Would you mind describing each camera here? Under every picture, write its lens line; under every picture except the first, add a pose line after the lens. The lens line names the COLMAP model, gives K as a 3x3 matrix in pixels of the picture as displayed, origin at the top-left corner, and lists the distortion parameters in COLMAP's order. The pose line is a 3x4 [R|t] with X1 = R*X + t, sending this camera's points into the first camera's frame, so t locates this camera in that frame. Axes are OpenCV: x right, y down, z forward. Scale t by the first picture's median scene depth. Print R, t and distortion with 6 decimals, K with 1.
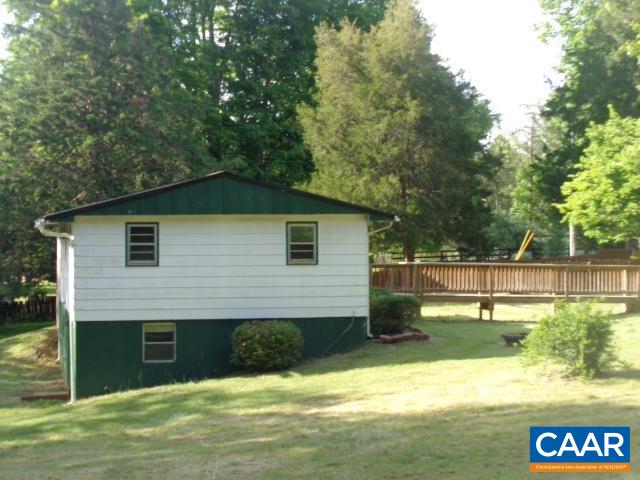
lens RADIAL K [[503.0, 0, 327.7], [0, 503.0, 296.5], [0, 0, 1]] dist [0.000709, -0.012001]
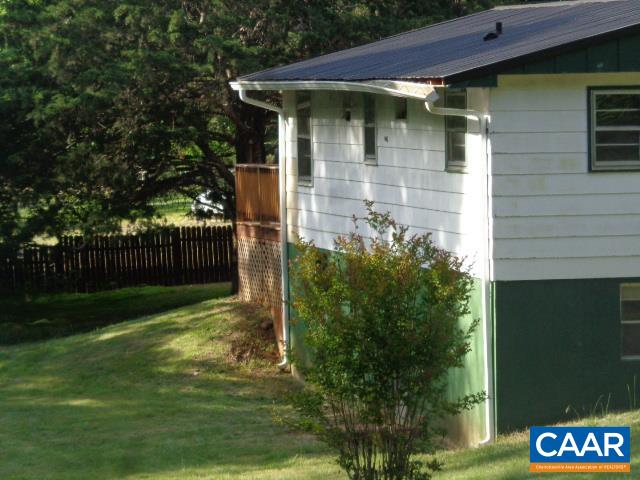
lens RADIAL K [[1026.8, 0, 320.3], [0, 1026.8, 240.1], [0, 0, 1]] dist [0.016735, 0.000000]
pose [[0.999843, -0.015776, 0.008046, -0.497484], [0.015809, 0.999867, -0.004074, 0.006651], [-0.007980, 0.004201, 0.999959, -0.033880]]
